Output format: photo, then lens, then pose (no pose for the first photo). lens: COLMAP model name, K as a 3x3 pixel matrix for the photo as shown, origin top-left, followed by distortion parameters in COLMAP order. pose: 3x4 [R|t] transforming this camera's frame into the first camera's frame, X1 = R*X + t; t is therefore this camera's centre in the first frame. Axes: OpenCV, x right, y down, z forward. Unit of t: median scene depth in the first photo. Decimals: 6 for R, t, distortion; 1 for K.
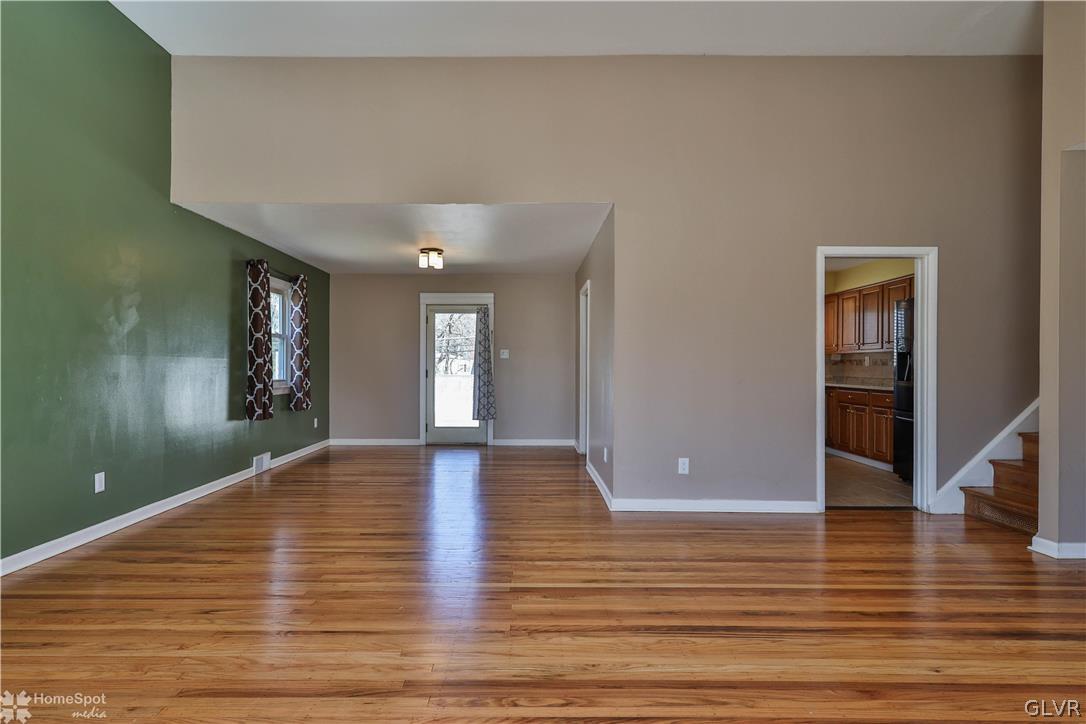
lens RADIAL K [[548.0, 0, 537.8], [0, 548.0, 364.8], [0, 0, 1]] dist [0.000719, 0.000527]
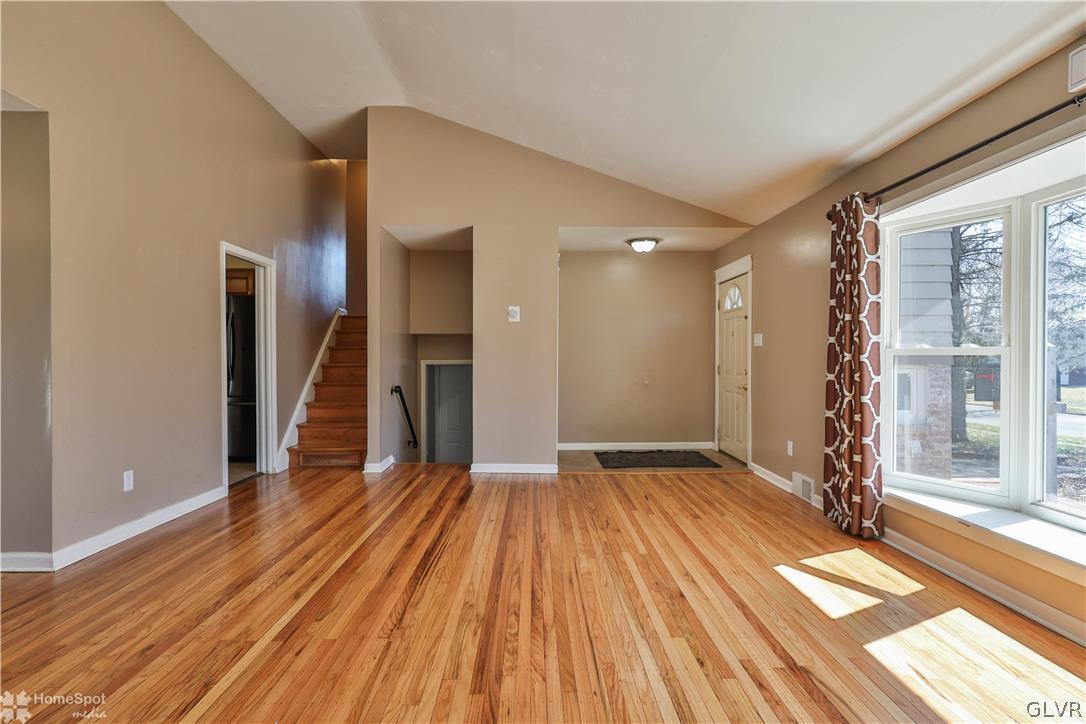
lens RADIAL K [[554.4, 0, 530.6], [0, 554.4, 362.3], [0, 0, 1]] dist [-0.000230, 0.000229]
pose [[0.006786, -0.012758, 0.999896, -0.387157], [-0.001154, 0.999918, 0.012766, 0.000271], [-0.999976, -0.001241, 0.006771, 0.294278]]
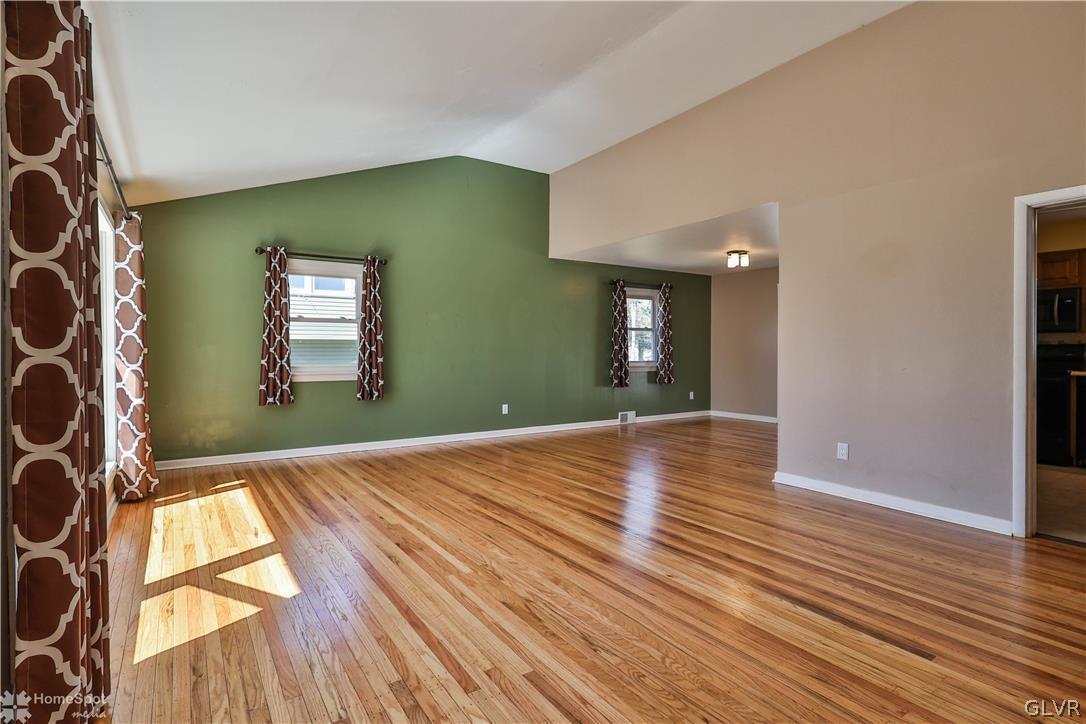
lens RADIAL K [[552.7, 0, 540.0], [0, 552.7, 356.3], [0, 0, 1]] dist [0.001842, 0.000070]
pose [[0.552661, 0.006230, -0.833383, 0.573857], [0.002746, 0.999953, 0.009295, 0.001861], [0.833402, -0.007425, 0.552618, -0.003741]]
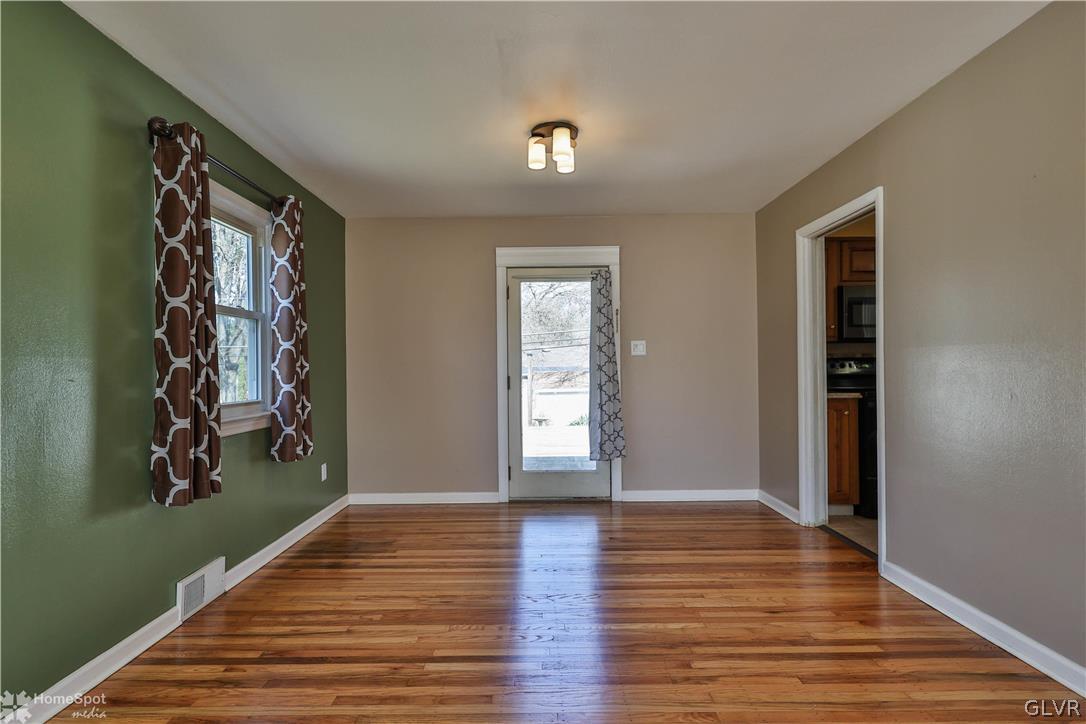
lens RADIAL K [[538.4, 0, 545.7], [0, 538.4, 366.6], [0, 0, 1]] dist [-0.000226, -0.000081]
pose [[0.999866, -0.014083, -0.008288, -0.205355], [0.014070, 0.999900, -0.001729, 0.000097], [0.008312, 0.001612, 0.999964, 0.538096]]
